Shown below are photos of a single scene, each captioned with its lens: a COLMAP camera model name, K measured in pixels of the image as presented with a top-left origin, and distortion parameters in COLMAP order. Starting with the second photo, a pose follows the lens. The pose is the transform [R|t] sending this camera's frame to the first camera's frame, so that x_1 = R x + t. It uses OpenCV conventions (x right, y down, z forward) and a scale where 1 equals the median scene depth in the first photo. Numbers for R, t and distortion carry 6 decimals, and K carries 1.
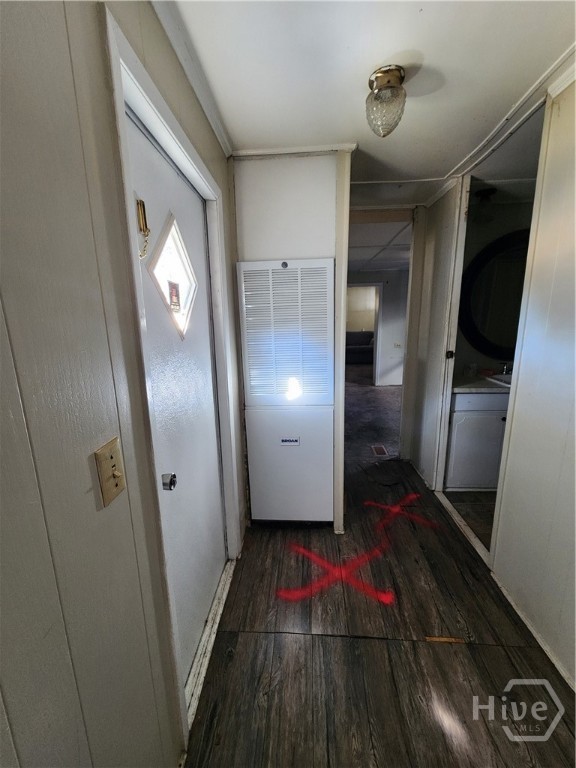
lens RADIAL K [[313.7, 0, 288.6], [0, 313.7, 382.7], [0, 0, 1]] dist [0.000415, -0.000250]
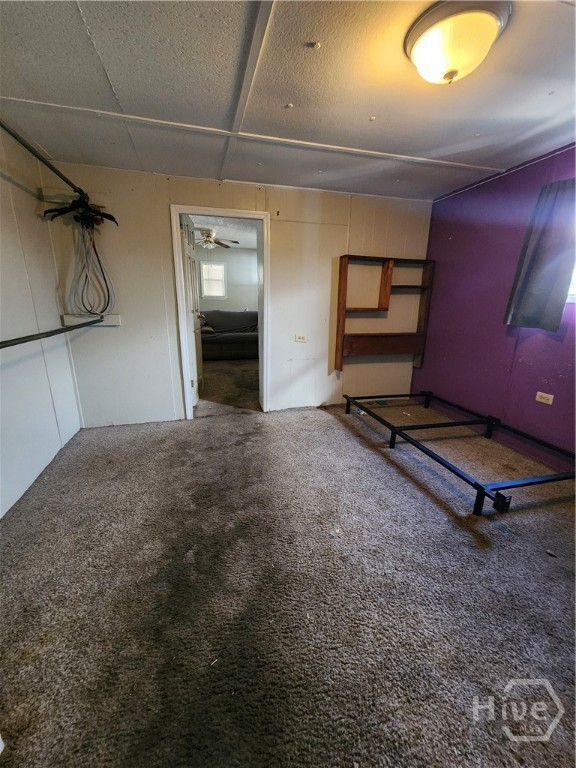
lens RADIAL K [[313.7, 0, 288.9], [0, 313.7, 386.0], [0, 0, 1]] dist [0.000415, -0.000250]
pose [[0.942208, -0.046902, 0.331730, 0.141923], [0.024378, 0.997126, 0.071737, -0.074511], [-0.334141, -0.059505, 0.940643, 0.480158]]
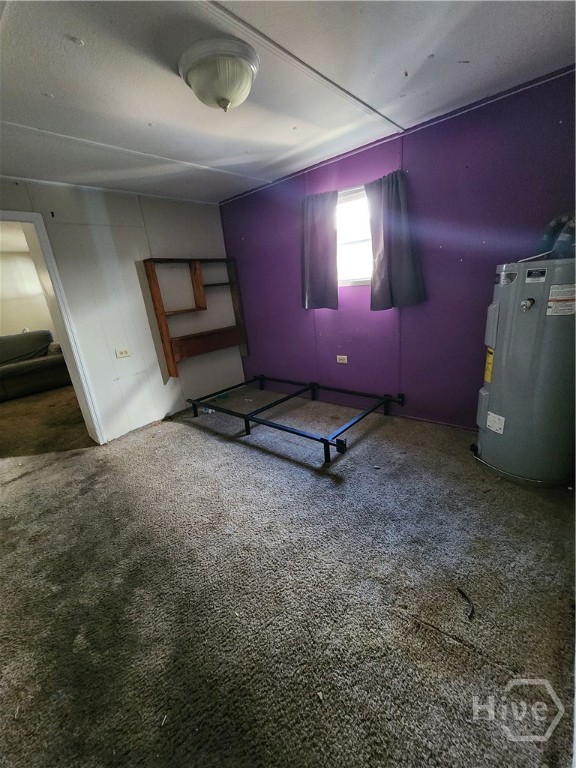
lens RADIAL K [[313.7, 0, 291.2], [0, 313.7, 384.4], [0, 0, 1]] dist [0.000415, -0.000250]
pose [[0.594791, -0.266896, 0.758281, 0.116789], [0.234610, 0.959843, 0.153815, -0.083970], [-0.768883, 0.086413, 0.633523, 0.482303]]
